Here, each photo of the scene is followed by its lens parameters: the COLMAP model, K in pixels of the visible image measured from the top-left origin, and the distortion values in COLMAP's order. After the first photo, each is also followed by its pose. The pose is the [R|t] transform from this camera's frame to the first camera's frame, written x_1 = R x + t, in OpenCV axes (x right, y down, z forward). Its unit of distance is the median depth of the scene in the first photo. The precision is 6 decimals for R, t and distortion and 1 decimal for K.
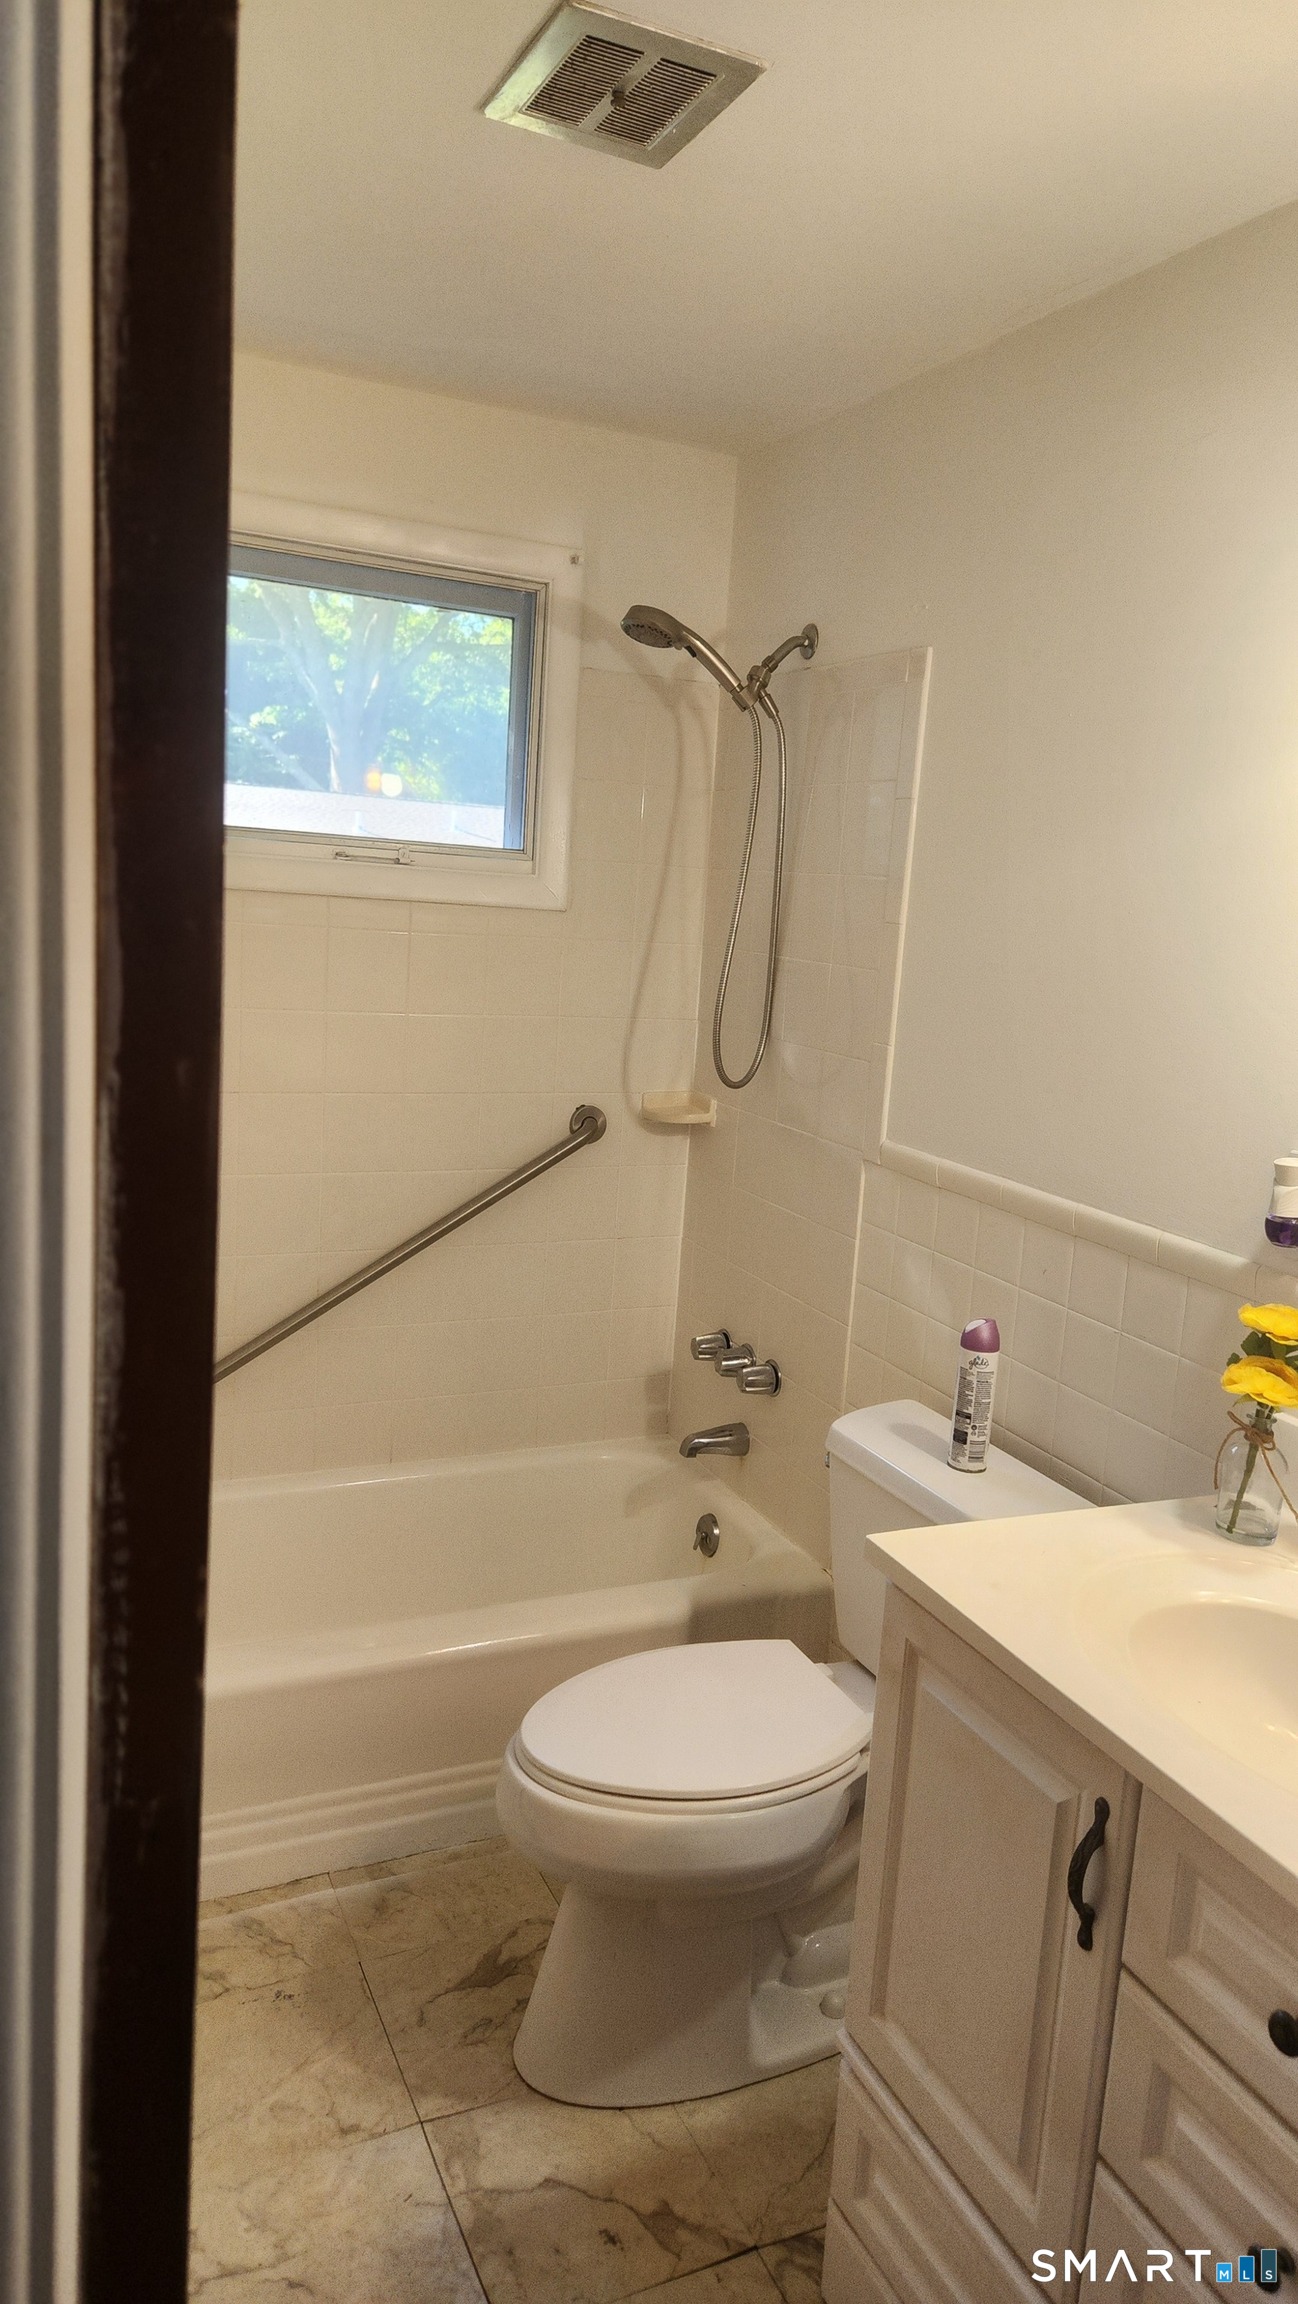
lens RADIAL K [[1542.1, 0, 649.0], [0, 1542.1, 1152.0], [0, 0, 1]] dist [0.075780, -0.085520]
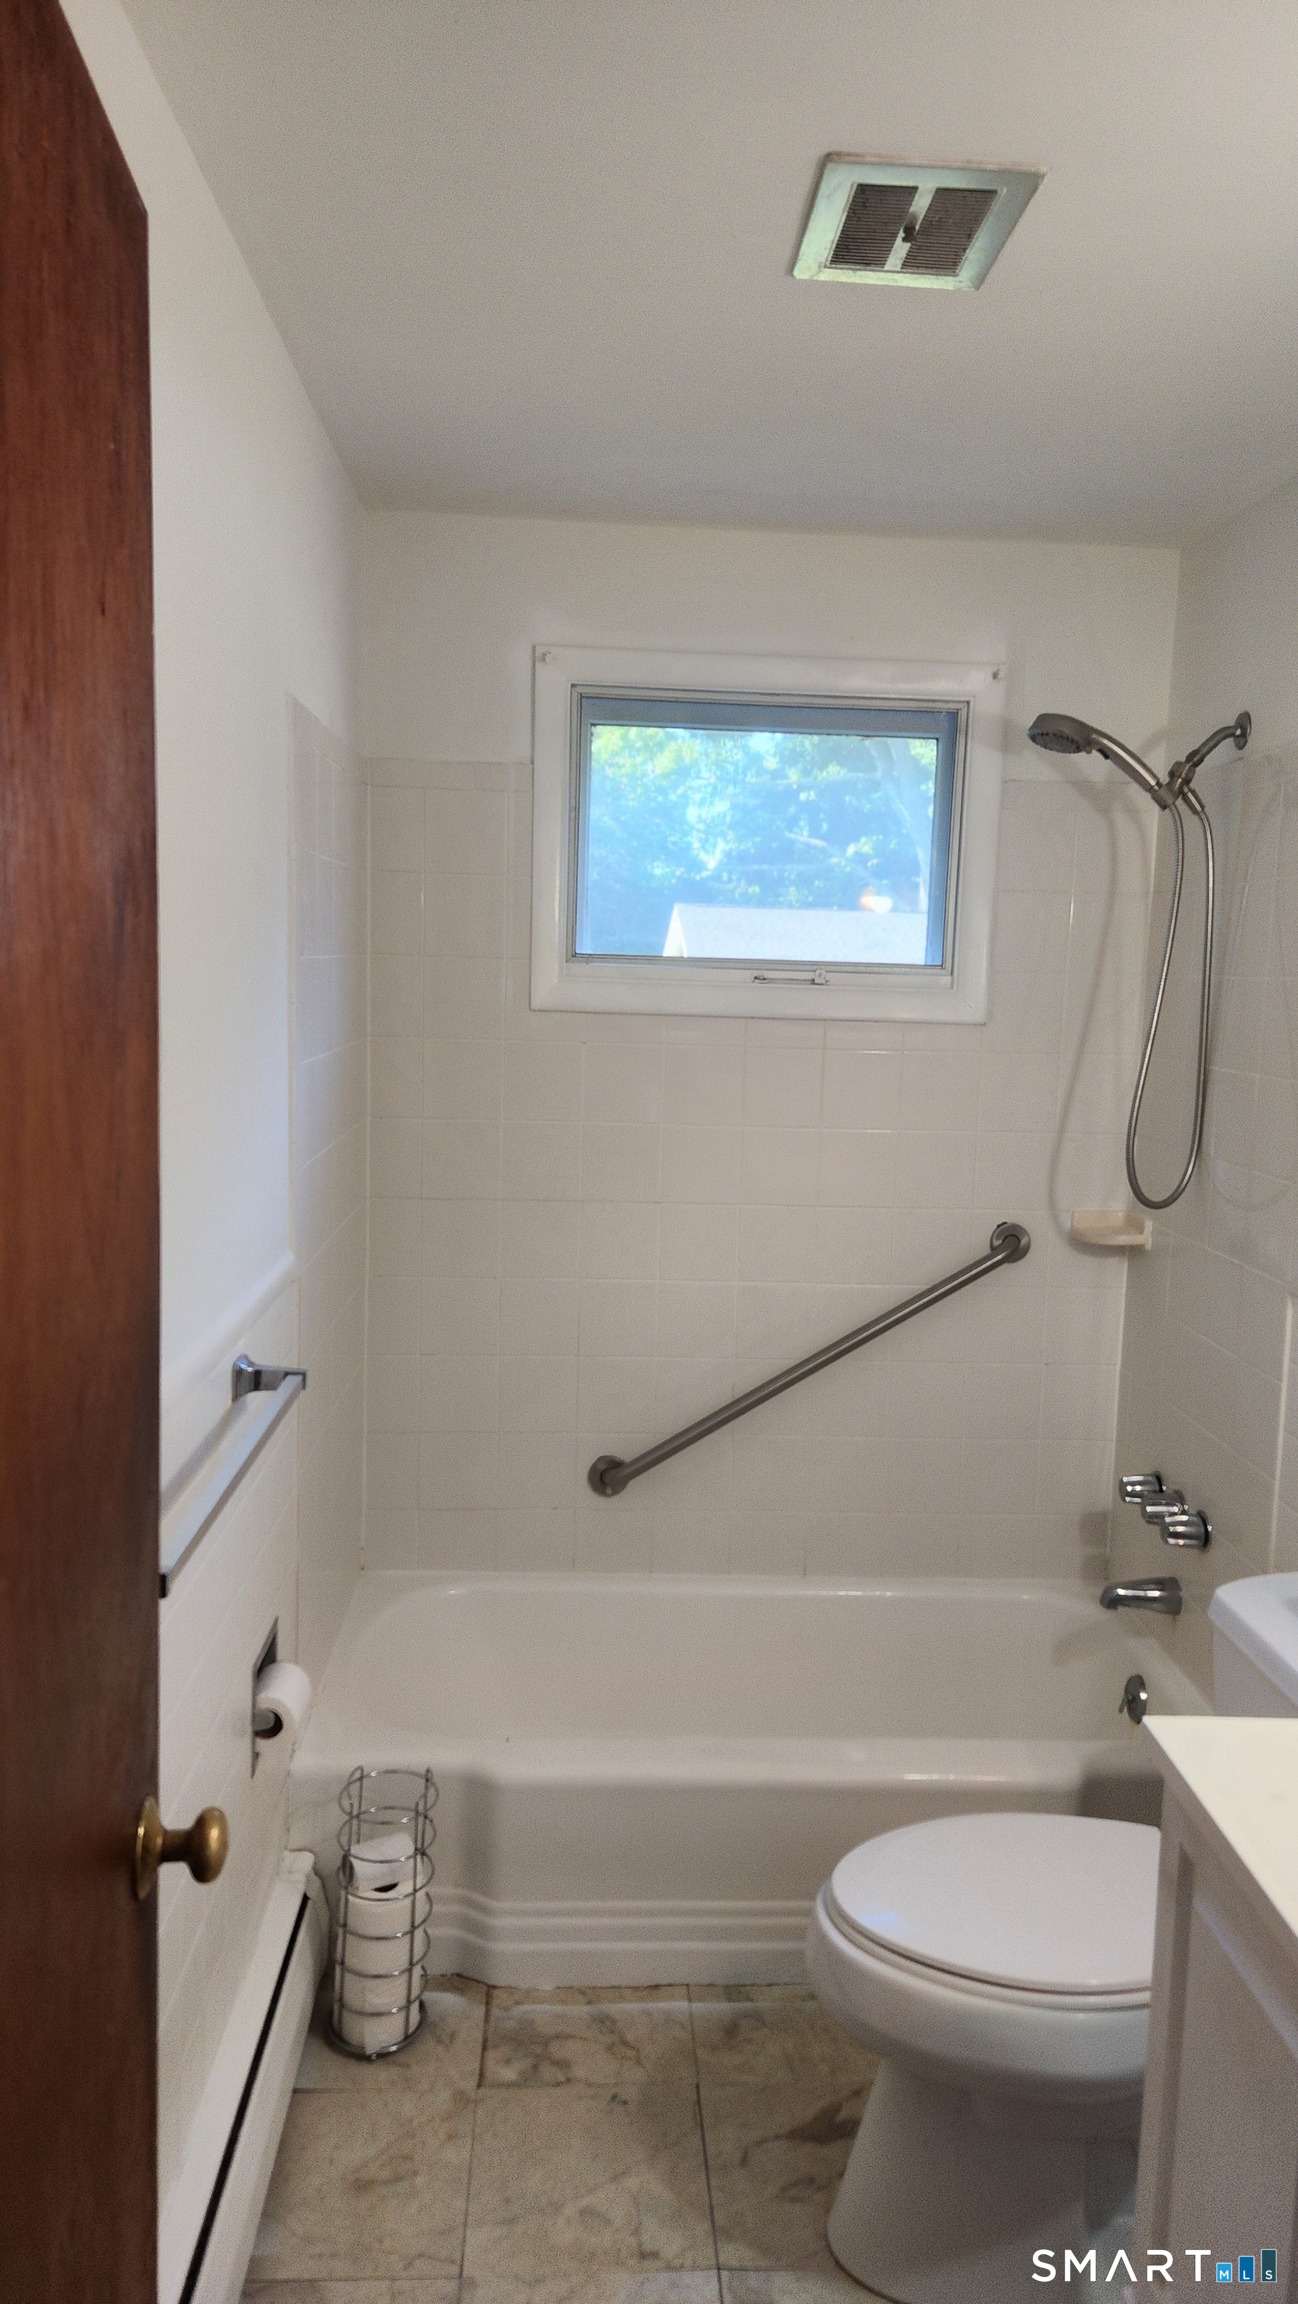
lens RADIAL K [[1523.1, 0, 649.0], [0, 1523.1, 1152.0], [0, 0, 1]] dist [0.076433, -0.075237]
pose [[0.924166, 0.006325, -0.381939, 0.130390], [-0.033741, 0.997306, -0.065126, -0.005142], [0.380499, 0.073074, 0.921890, 0.033071]]
